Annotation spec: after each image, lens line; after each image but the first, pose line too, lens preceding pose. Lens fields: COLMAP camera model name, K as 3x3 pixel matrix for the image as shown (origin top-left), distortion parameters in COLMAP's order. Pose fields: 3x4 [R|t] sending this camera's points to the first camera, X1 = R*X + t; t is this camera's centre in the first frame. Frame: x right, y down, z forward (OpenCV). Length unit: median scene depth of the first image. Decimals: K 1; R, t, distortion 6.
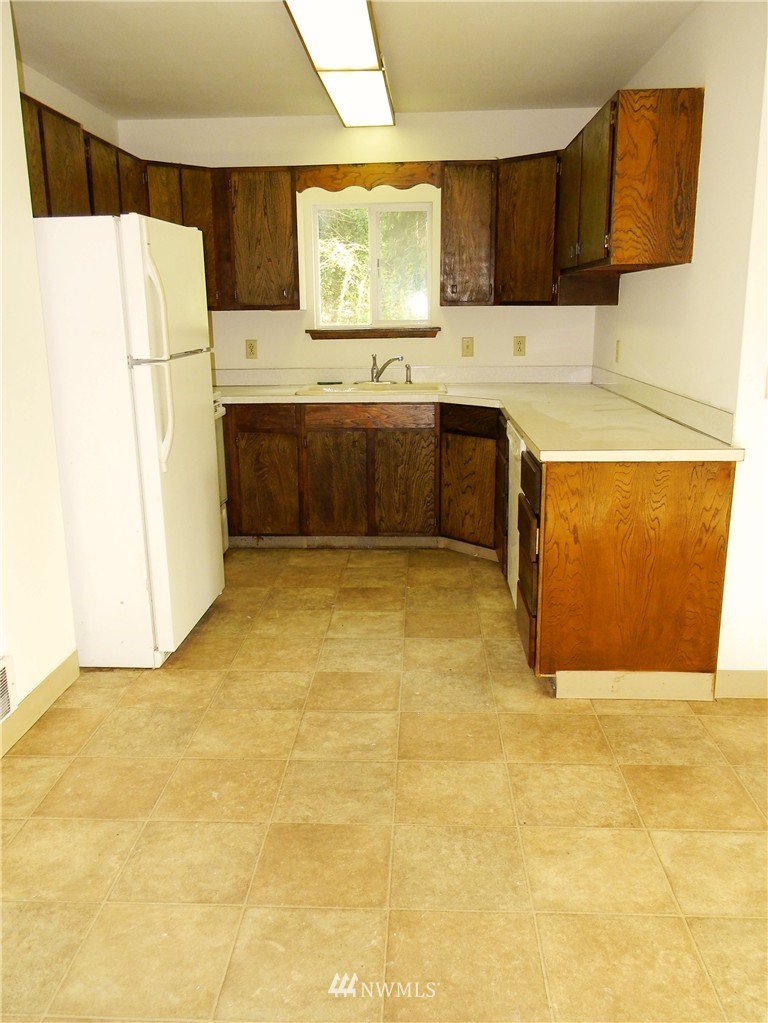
lens RADIAL K [[862.3, 0, 377.8], [0, 862.3, 512.2], [0, 0, 1]] dist [0.025125, -0.038149]
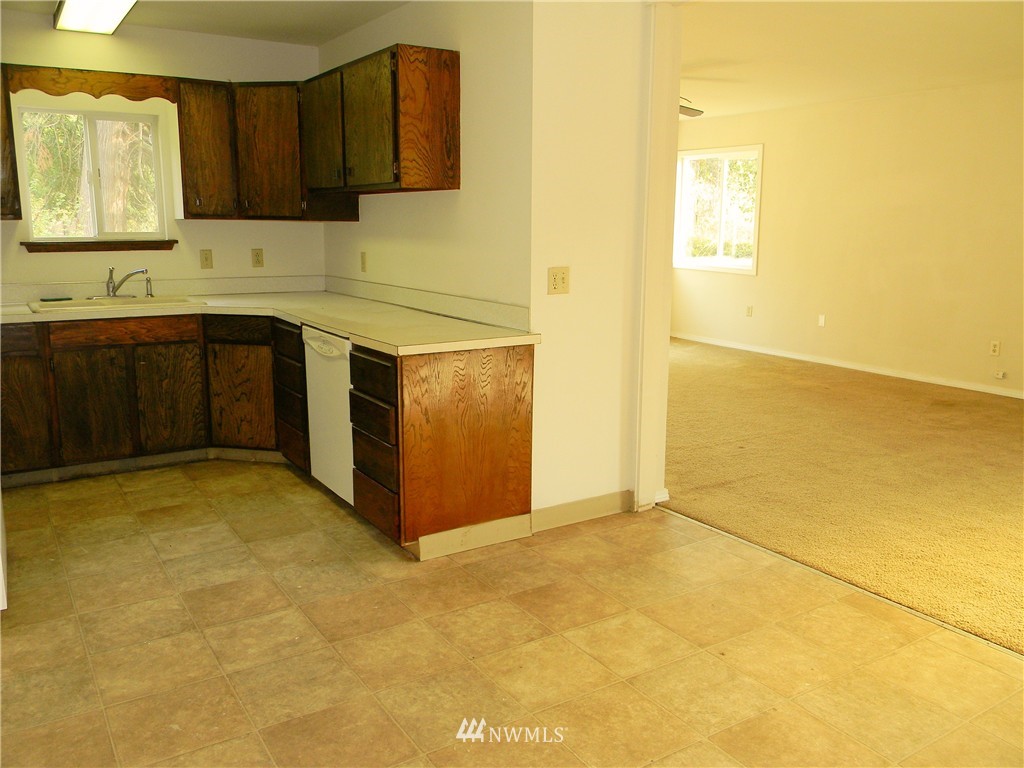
lens RADIAL K [[831.0, 0, 510.7], [0, 831.0, 376.2], [0, 0, 1]] dist [0.010429, -0.015700]
pose [[0.813237, -0.089136, 0.575065, -0.291010], [0.118248, 0.992895, -0.013323, 0.000810], [-0.569791, 0.078835, 0.817999, 0.011707]]
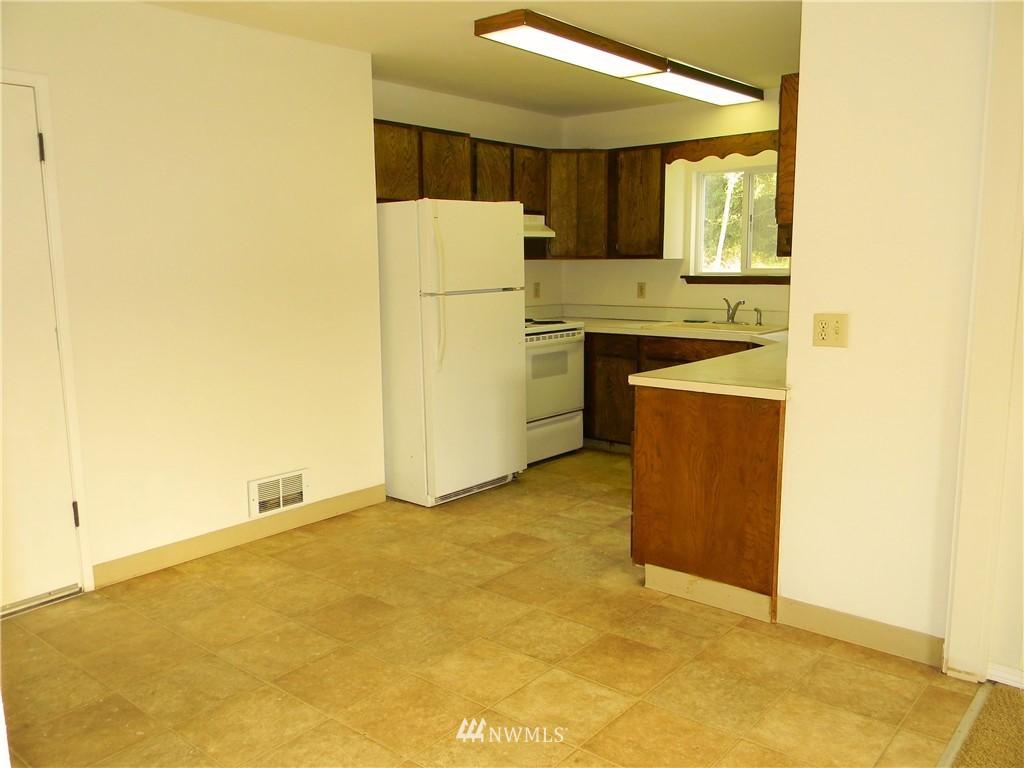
lens RADIAL K [[831.0, 0, 510.7], [0, 831.0, 376.2], [0, 0, 1]] dist [0.010429, -0.015700]
pose [[0.801220, 0.092225, -0.591220, 0.668184], [-0.140735, 0.989378, -0.036389, -0.002397], [0.581584, 0.112361, 0.805689, -0.051840]]
